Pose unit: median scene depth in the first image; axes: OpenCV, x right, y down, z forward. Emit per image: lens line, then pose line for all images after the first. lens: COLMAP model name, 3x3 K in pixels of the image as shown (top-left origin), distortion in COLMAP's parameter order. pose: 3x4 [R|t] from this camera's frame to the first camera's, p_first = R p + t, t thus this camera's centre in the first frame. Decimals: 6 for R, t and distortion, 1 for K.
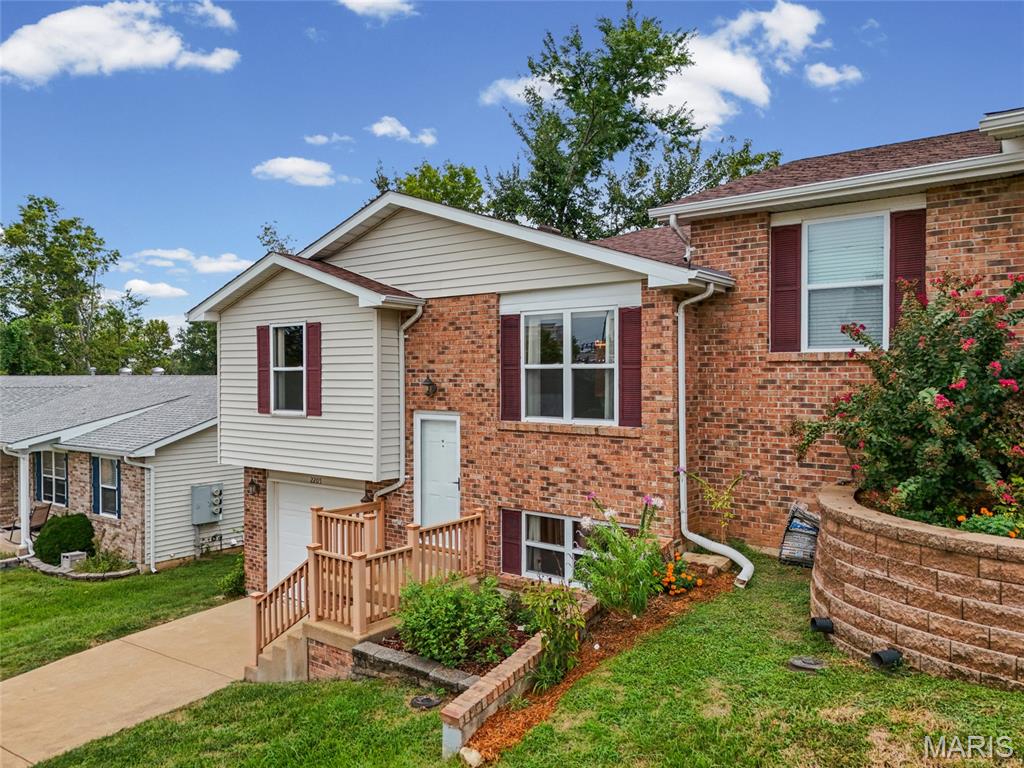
lens RADIAL K [[755.6, 0, 517.6], [0, 755.6, 387.1], [0, 0, 1]] dist [0.068953, -0.062379]
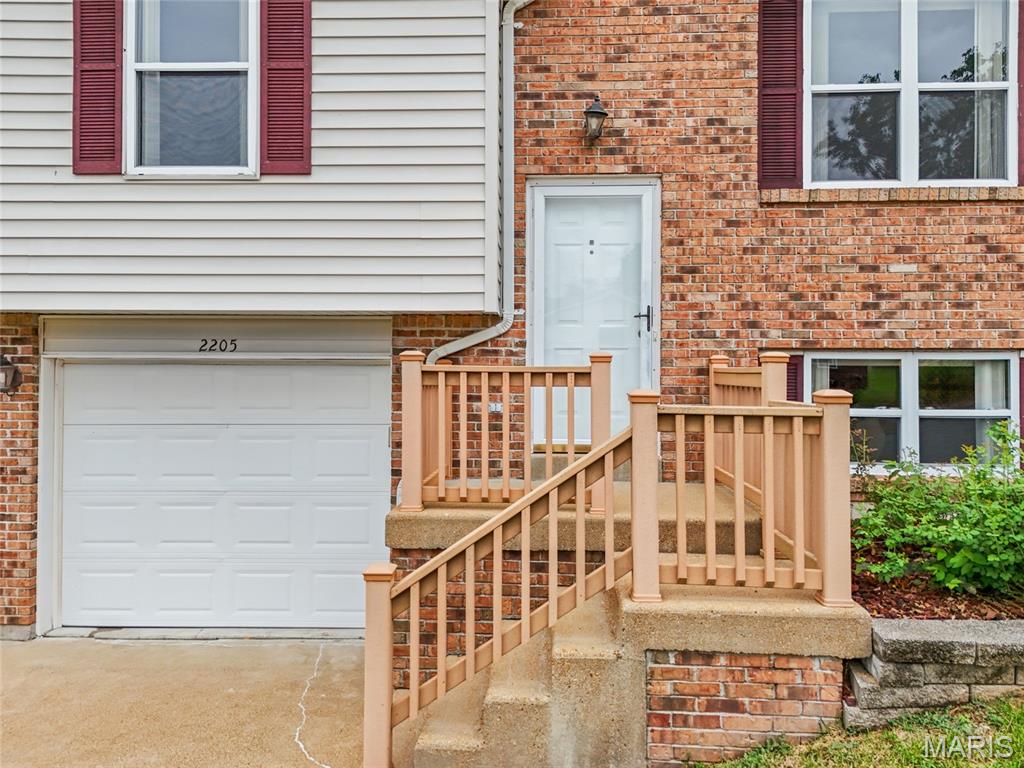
lens RADIAL K [[755.6, 0, 520.7], [0, 755.6, 367.3], [0, 0, 1]] dist [0.068953, -0.062379]
pose [[0.818992, 0.008771, 0.573737, -0.476452], [0.003386, 0.999792, -0.020117, 0.183560], [-0.573794, 0.018418, 0.818792, 0.667619]]
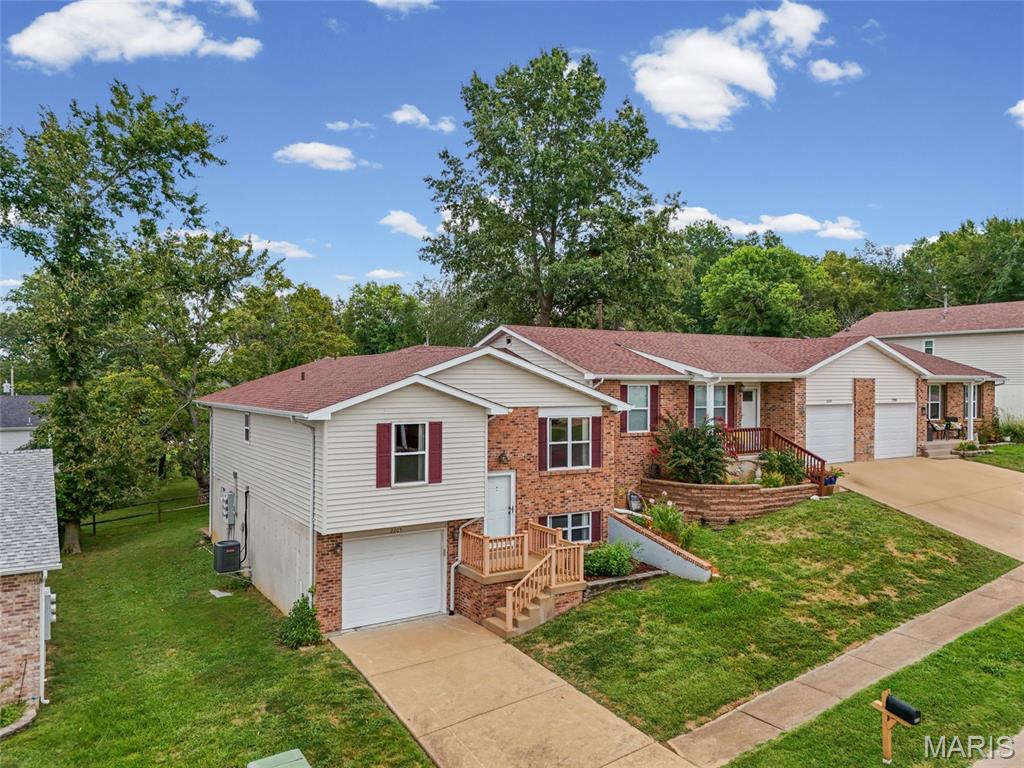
lens RADIAL K [[755.6, 0, 517.9], [0, 755.6, 382.7], [0, 0, 1]] dist [0.068953, -0.062379]
pose [[0.342458, -0.001210, 0.939532, -1.906322], [0.005681, 0.999984, -0.000783, -0.187671], [-0.939516, 0.005606, 0.342459, 0.384431]]
